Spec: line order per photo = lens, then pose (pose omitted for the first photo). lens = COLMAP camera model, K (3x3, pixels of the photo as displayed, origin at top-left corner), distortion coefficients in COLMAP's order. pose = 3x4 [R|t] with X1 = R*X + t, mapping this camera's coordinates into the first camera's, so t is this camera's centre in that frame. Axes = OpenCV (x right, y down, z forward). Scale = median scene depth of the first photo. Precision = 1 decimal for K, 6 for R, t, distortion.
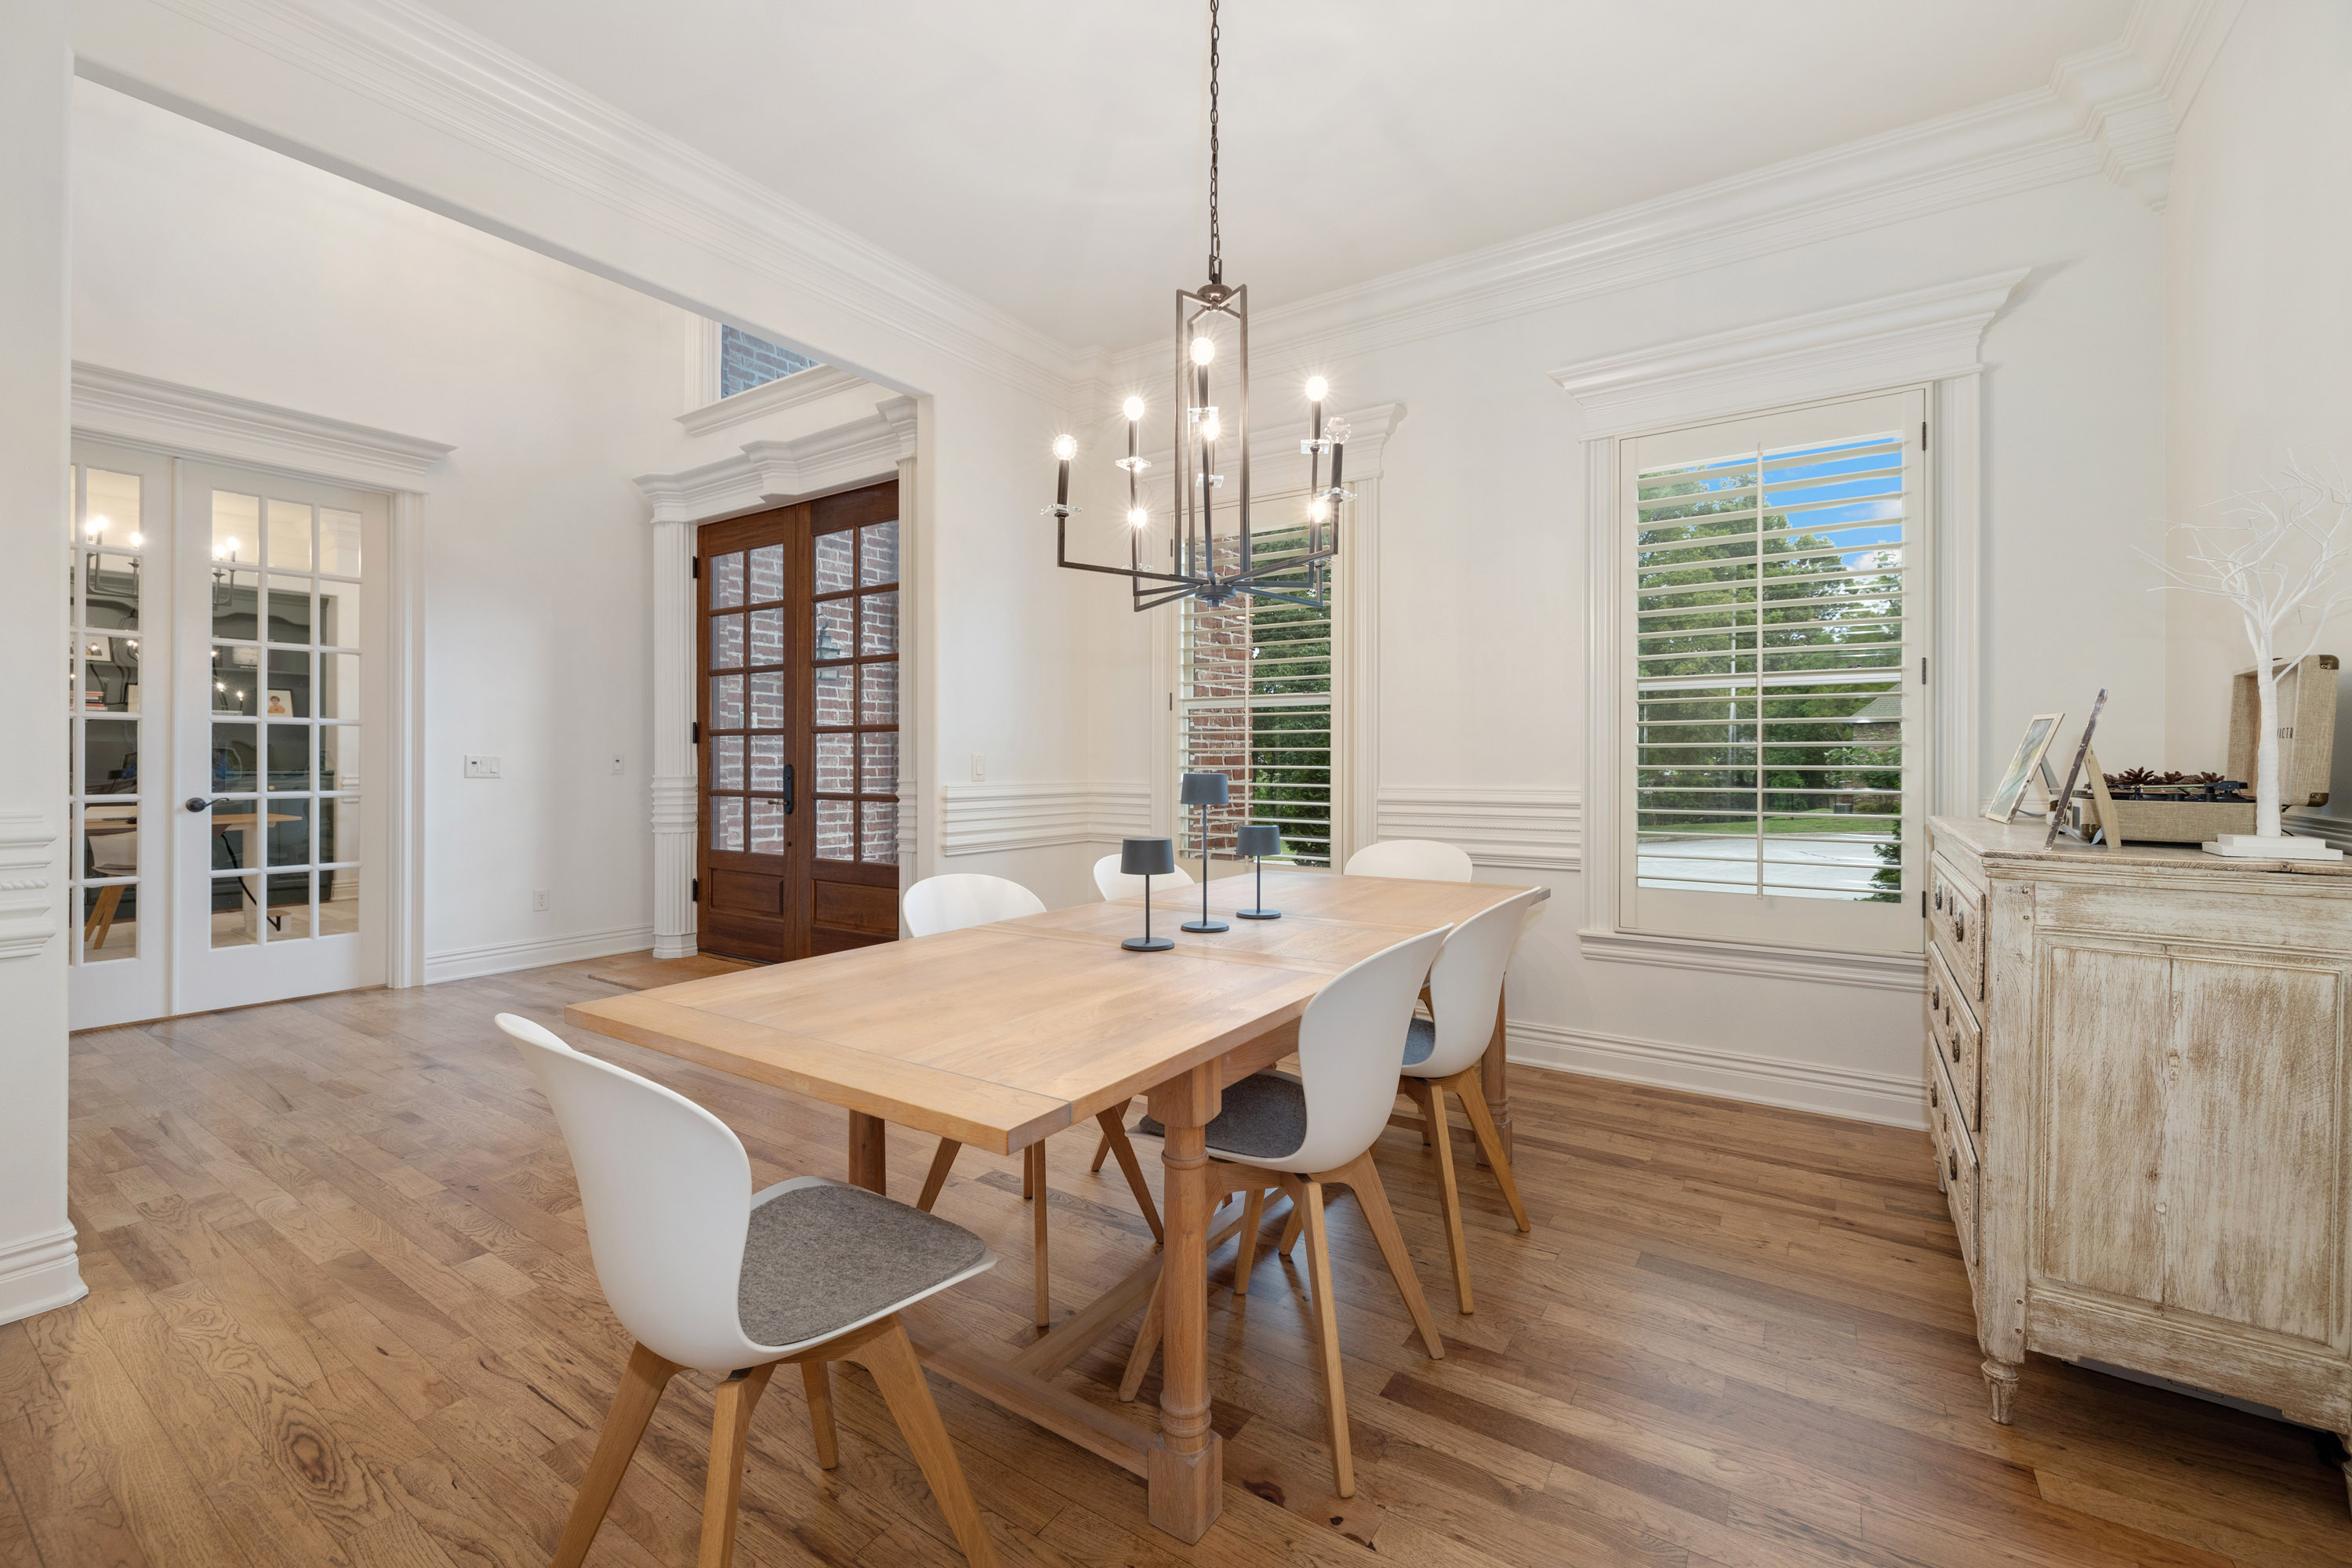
lens RADIAL K [[983.5, 0, 1178.4], [0, 983.5, 761.9], [0, 0, 1]] dist [0.001735, -0.000052]
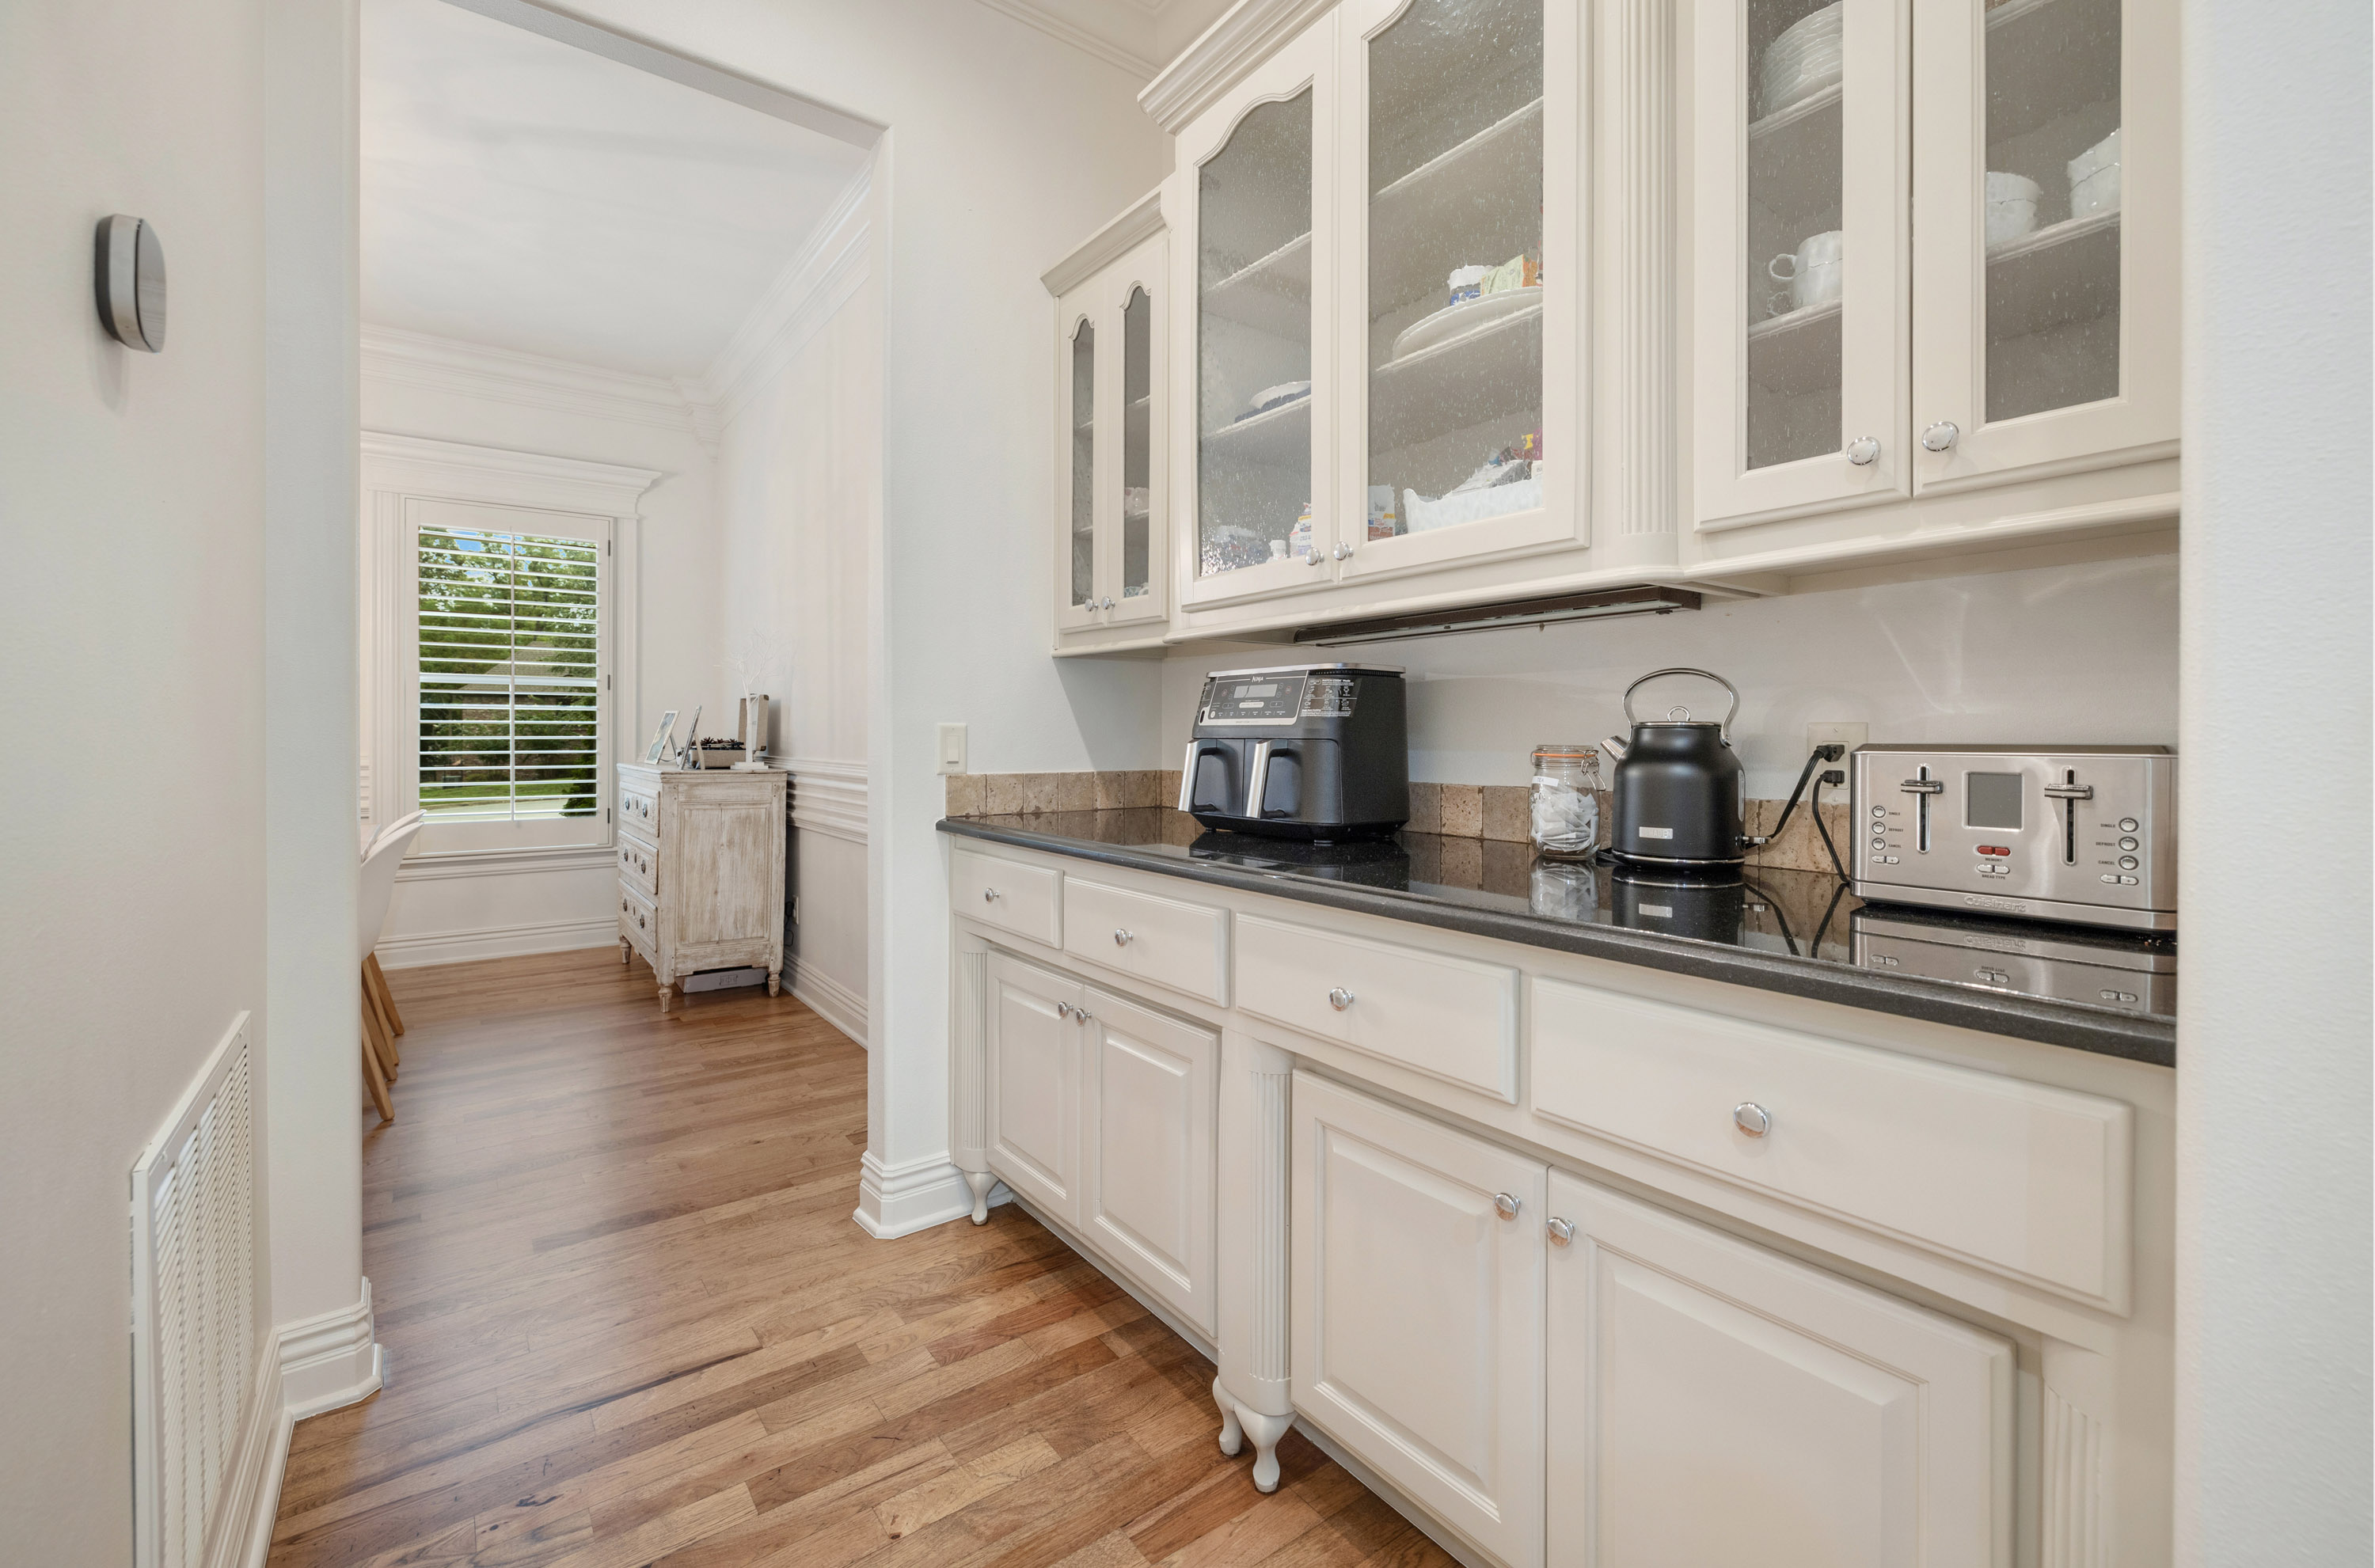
lens RADIAL K [[1028.0, 0, 1211.3], [0, 1028.0, 727.0], [0, 0, 1]] dist [0.002313, 0.000049]
pose [[0.324482, -0.001207, 0.945891, -1.106570], [0.000284, 0.999999, 0.001178, -0.022653], [-0.945892, -0.000113, 0.324482, -1.071702]]
